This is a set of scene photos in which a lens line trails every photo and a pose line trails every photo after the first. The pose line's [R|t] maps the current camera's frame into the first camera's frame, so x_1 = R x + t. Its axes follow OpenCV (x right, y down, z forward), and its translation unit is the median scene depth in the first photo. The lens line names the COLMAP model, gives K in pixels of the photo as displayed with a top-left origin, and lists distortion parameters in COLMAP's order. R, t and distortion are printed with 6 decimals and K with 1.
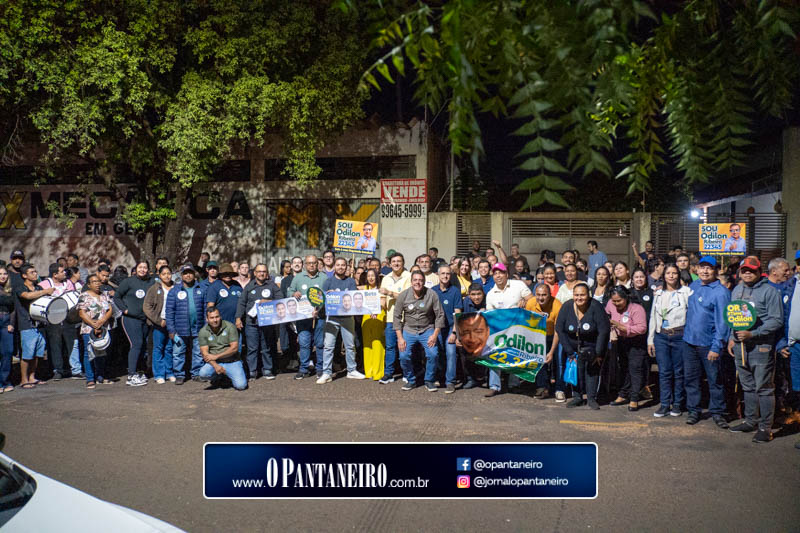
lens RADIAL K [[639.4, 0, 405.8], [0, 639.4, 263.0], [0, 0, 1]] dist [-0.109118, 0.122832]
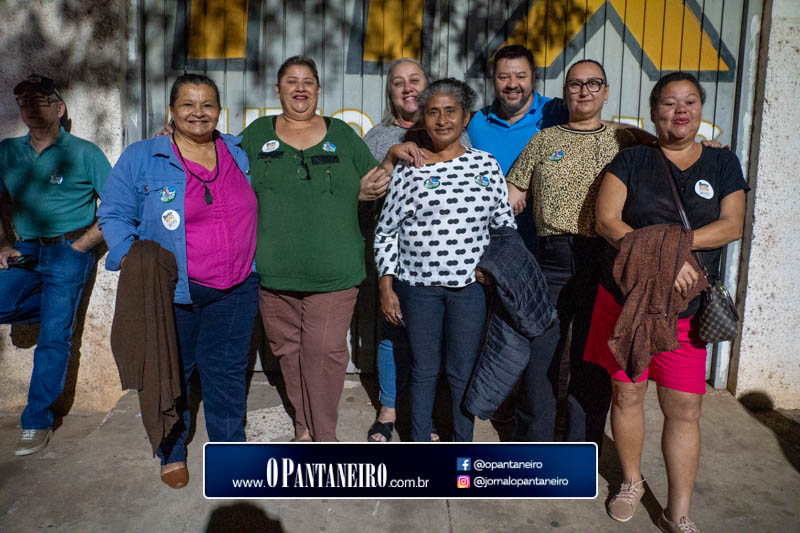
lens RADIAL K [[552.2, 0, 400.4], [0, 552.2, 265.7], [0, 0, 1]] dist [-0.052602, 0.021030]
pose [[0.980509, -0.010799, 0.196179, -0.176180], [-0.012416, 0.993087, 0.116723, 0.017937], [-0.196083, -0.116883, 0.973596, 0.817911]]
